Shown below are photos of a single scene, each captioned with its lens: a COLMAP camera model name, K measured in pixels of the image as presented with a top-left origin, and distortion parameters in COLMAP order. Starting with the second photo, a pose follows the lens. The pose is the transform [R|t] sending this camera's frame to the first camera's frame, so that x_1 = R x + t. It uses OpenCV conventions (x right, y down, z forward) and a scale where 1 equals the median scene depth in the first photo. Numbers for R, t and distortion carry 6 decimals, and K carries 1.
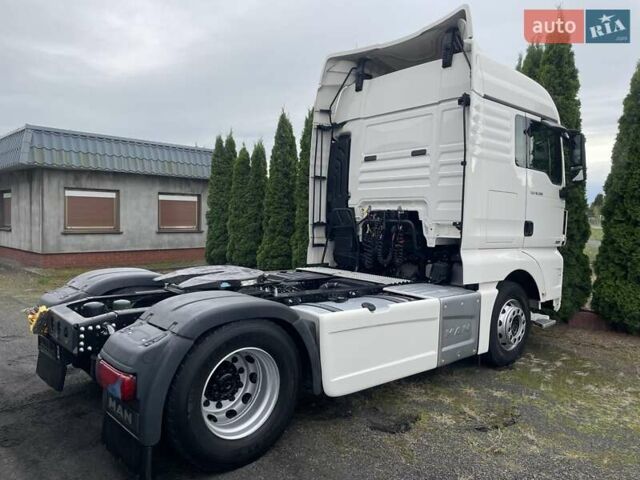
lens RADIAL K [[477.2, 0, 323.5], [0, 477.2, 240.5], [0, 0, 1]] dist [0.054003, -0.095417]
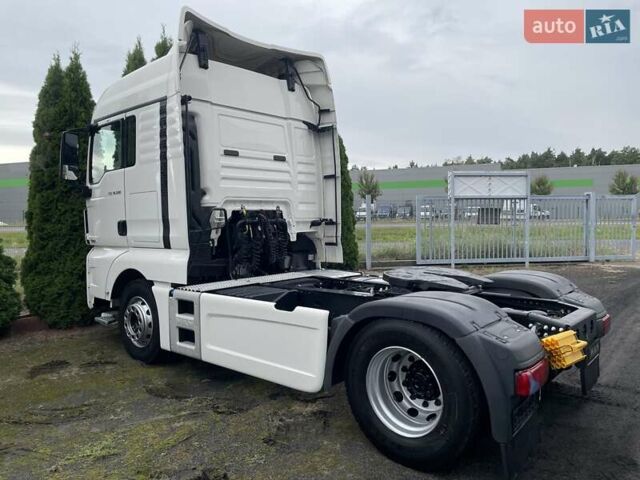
lens RADIAL K [[477.2, 0, 323.5], [0, 477.2, 240.5], [0, 0, 1]] dist [0.054003, -0.095417]
pose [[-0.115710, -0.064843, 0.991164, -0.915284], [0.055814, 0.995866, 0.071666, -0.066143], [-0.991714, 0.063613, -0.111612, 1.021242]]
